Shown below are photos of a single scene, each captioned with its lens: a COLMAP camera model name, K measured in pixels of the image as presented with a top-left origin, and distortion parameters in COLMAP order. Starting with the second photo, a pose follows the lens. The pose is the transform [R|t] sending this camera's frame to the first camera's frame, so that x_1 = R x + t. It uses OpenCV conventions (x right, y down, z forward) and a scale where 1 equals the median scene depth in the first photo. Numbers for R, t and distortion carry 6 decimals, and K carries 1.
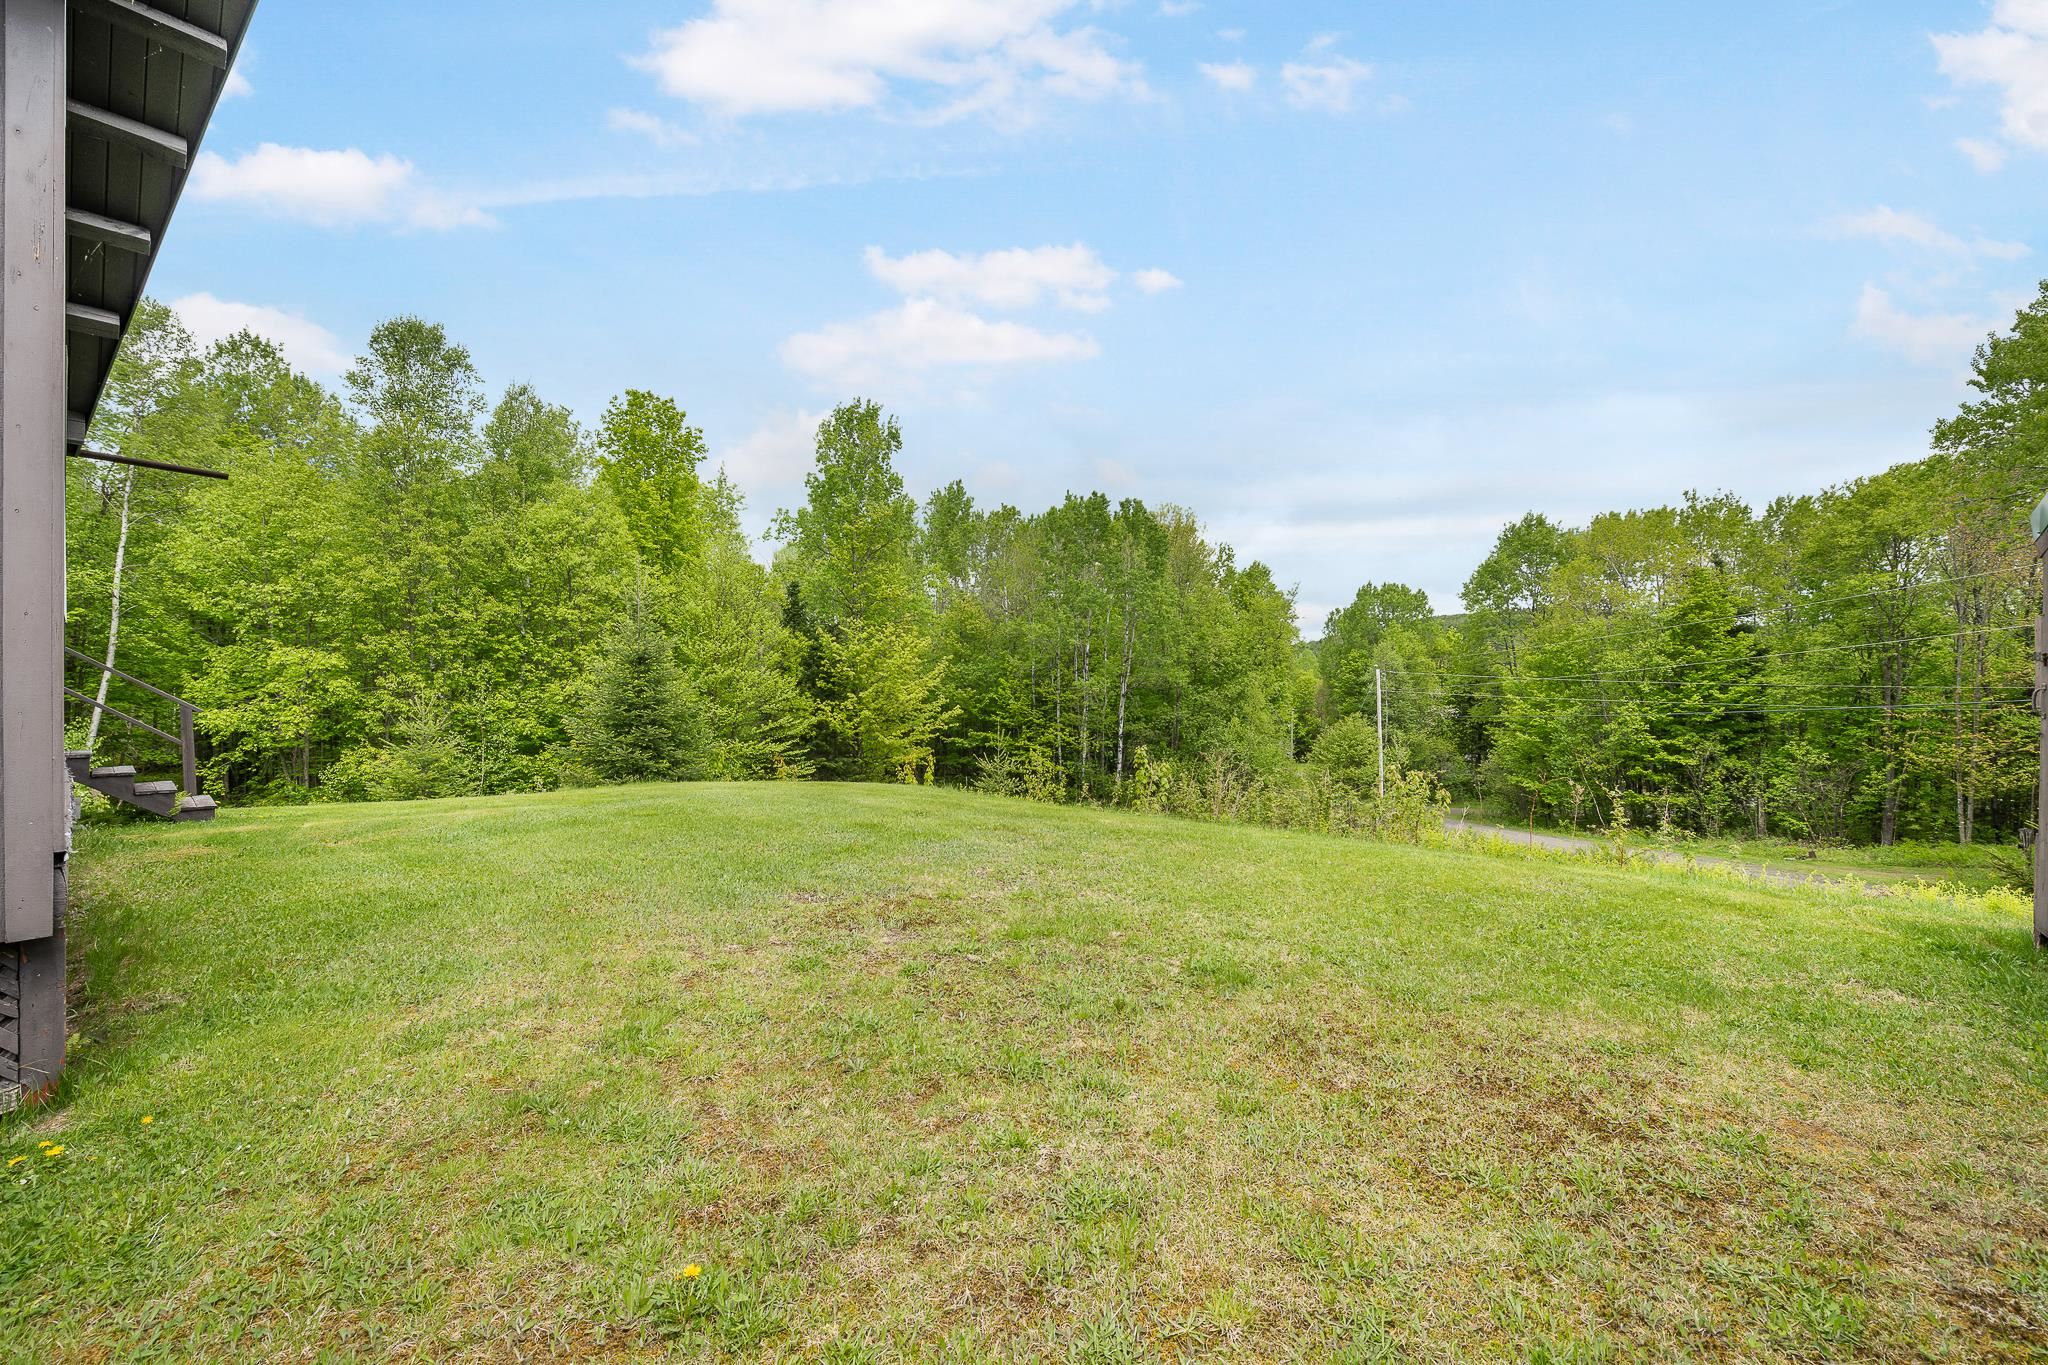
lens RADIAL K [[829.6, 0, 1019.5], [0, 829.6, 705.2], [0, 0, 1]] dist [-0.003965, -0.000050]
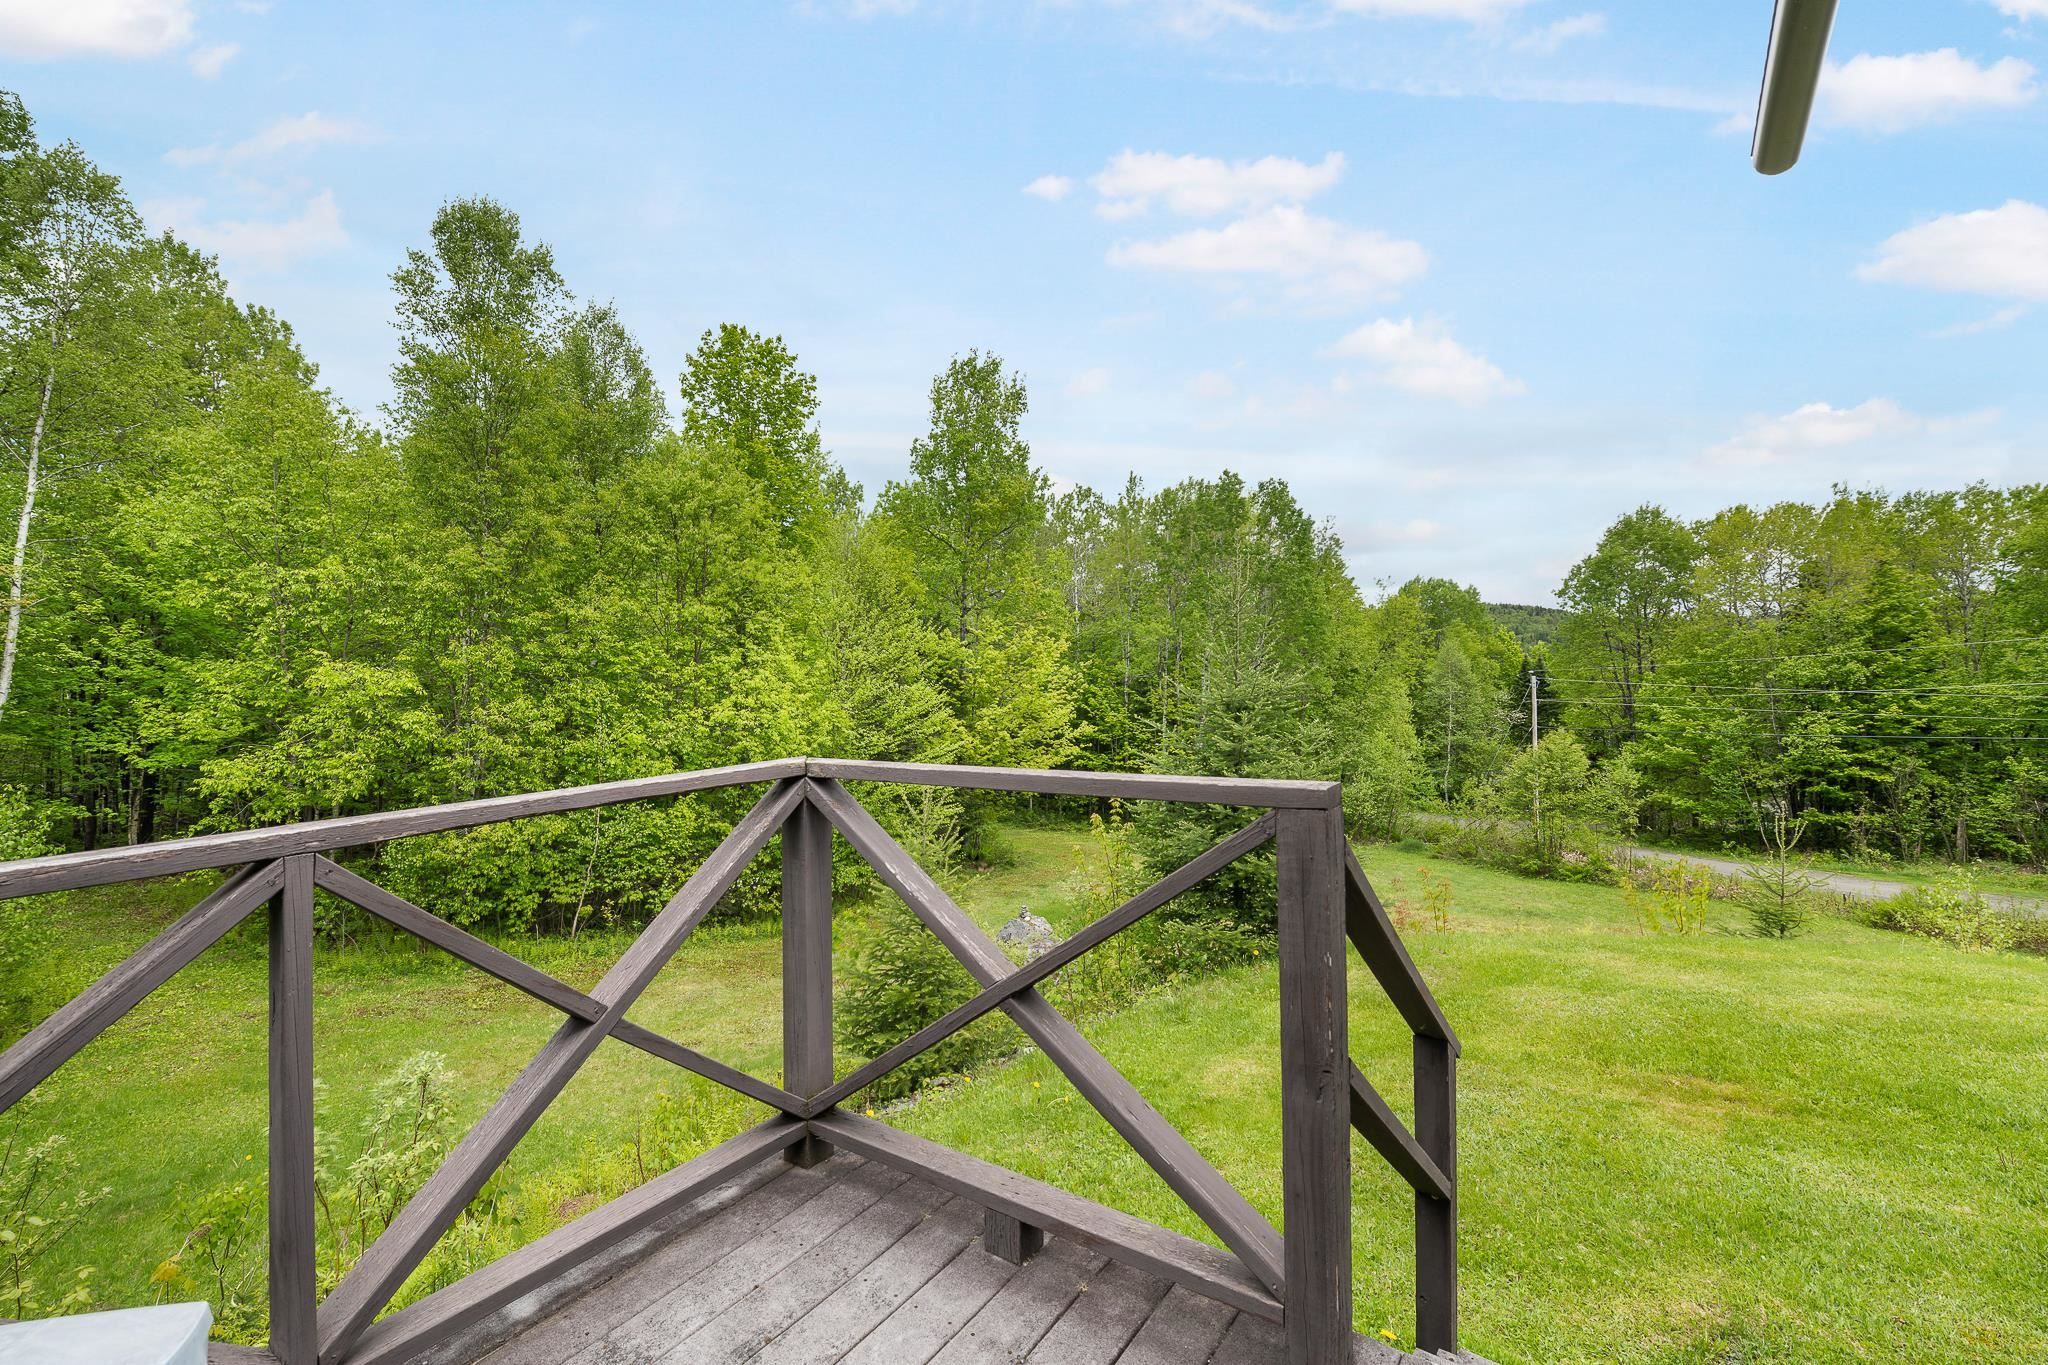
lens RADIAL K [[873.5, 0, 1028.9], [0, 873.5, 674.5], [0, 0, 1]] dist [-0.009597, -0.000116]
pose [[0.994982, -0.001920, 0.100034, -0.230528], [0.005103, 0.999488, -0.031571, -0.020785], [-0.099922, 0.031923, 0.994483, 0.144466]]
